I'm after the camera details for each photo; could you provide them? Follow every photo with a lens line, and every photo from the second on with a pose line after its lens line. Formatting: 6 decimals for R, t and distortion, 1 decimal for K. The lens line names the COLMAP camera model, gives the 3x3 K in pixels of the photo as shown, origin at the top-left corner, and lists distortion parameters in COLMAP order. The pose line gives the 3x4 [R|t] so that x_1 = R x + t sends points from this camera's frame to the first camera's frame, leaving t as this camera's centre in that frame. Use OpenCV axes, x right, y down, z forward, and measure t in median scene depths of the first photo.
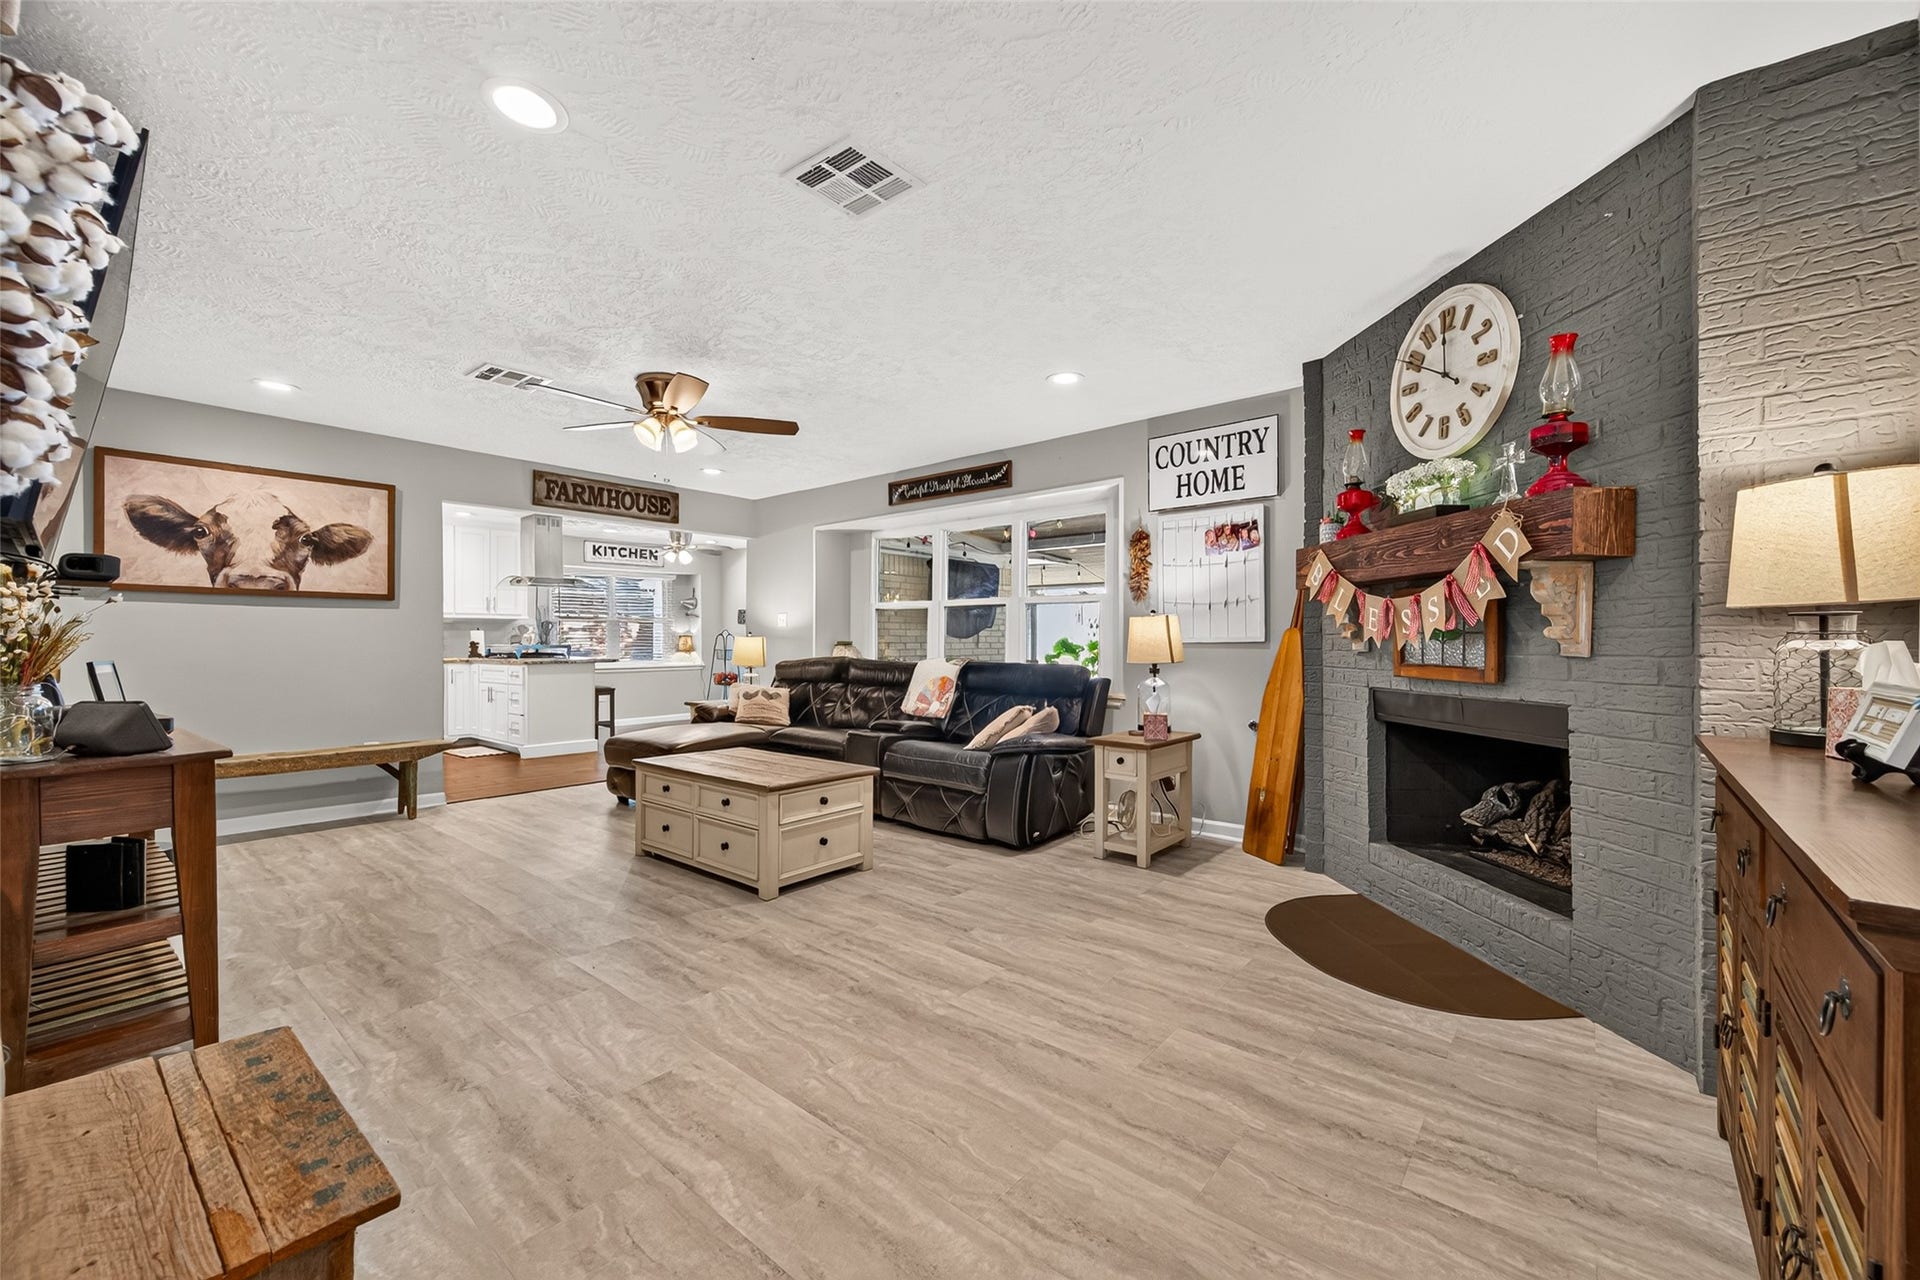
lens RADIAL K [[756.8, 0, 962.2], [0, 756.8, 642.6], [0, 0, 1]] dist [0.001057, 0.000037]
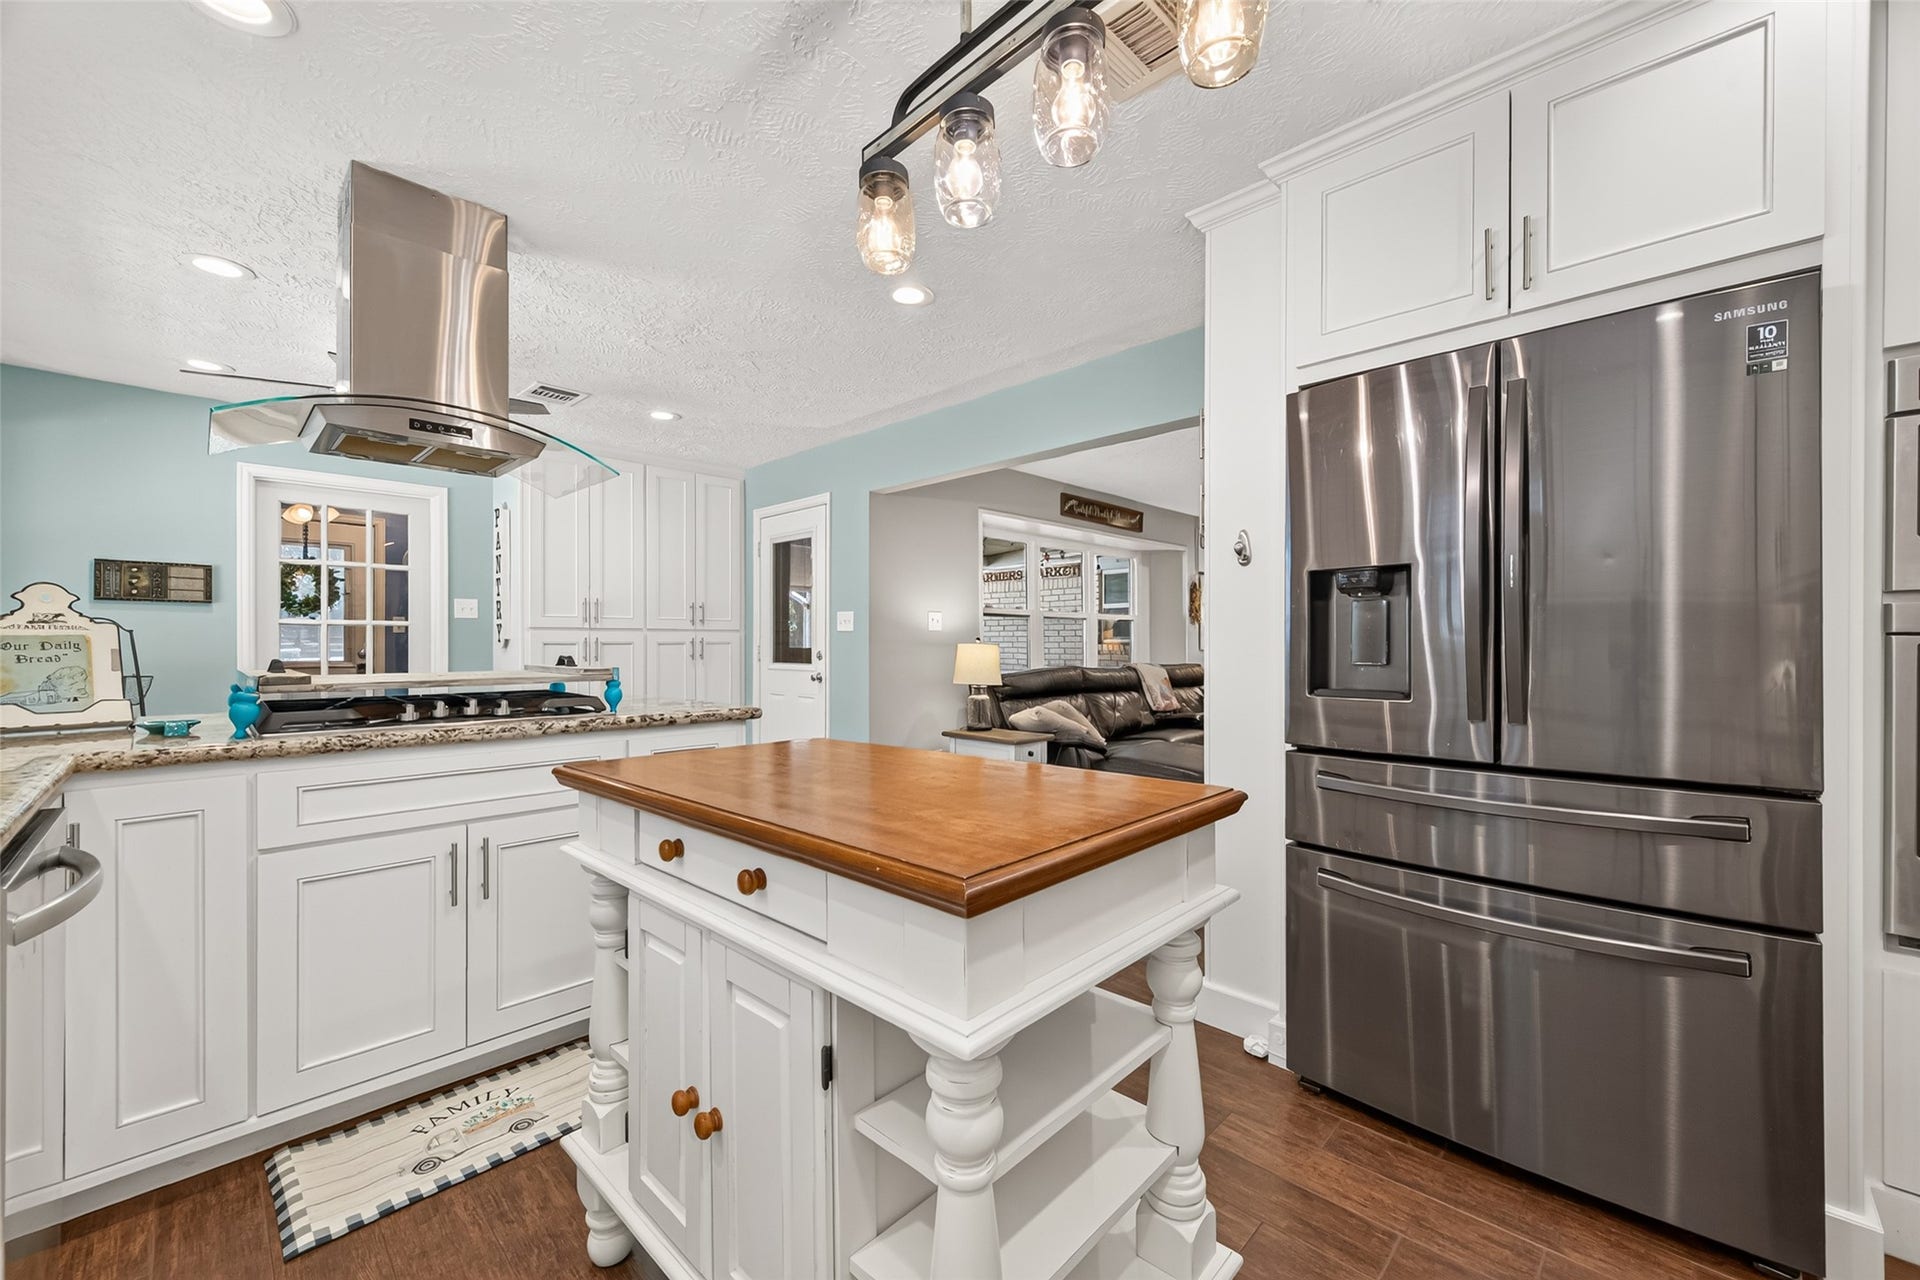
lens RADIAL K [[756.8, 0, 961.2], [0, 756.8, 645.3], [0, 0, 1]] dist [0.001057, 0.000037]
pose [[0.072576, 0.003054, 0.997358, -1.143667], [0.002365, 0.999992, -0.003234, -0.004609], [-0.997360, 0.002594, 0.072569, 1.092805]]
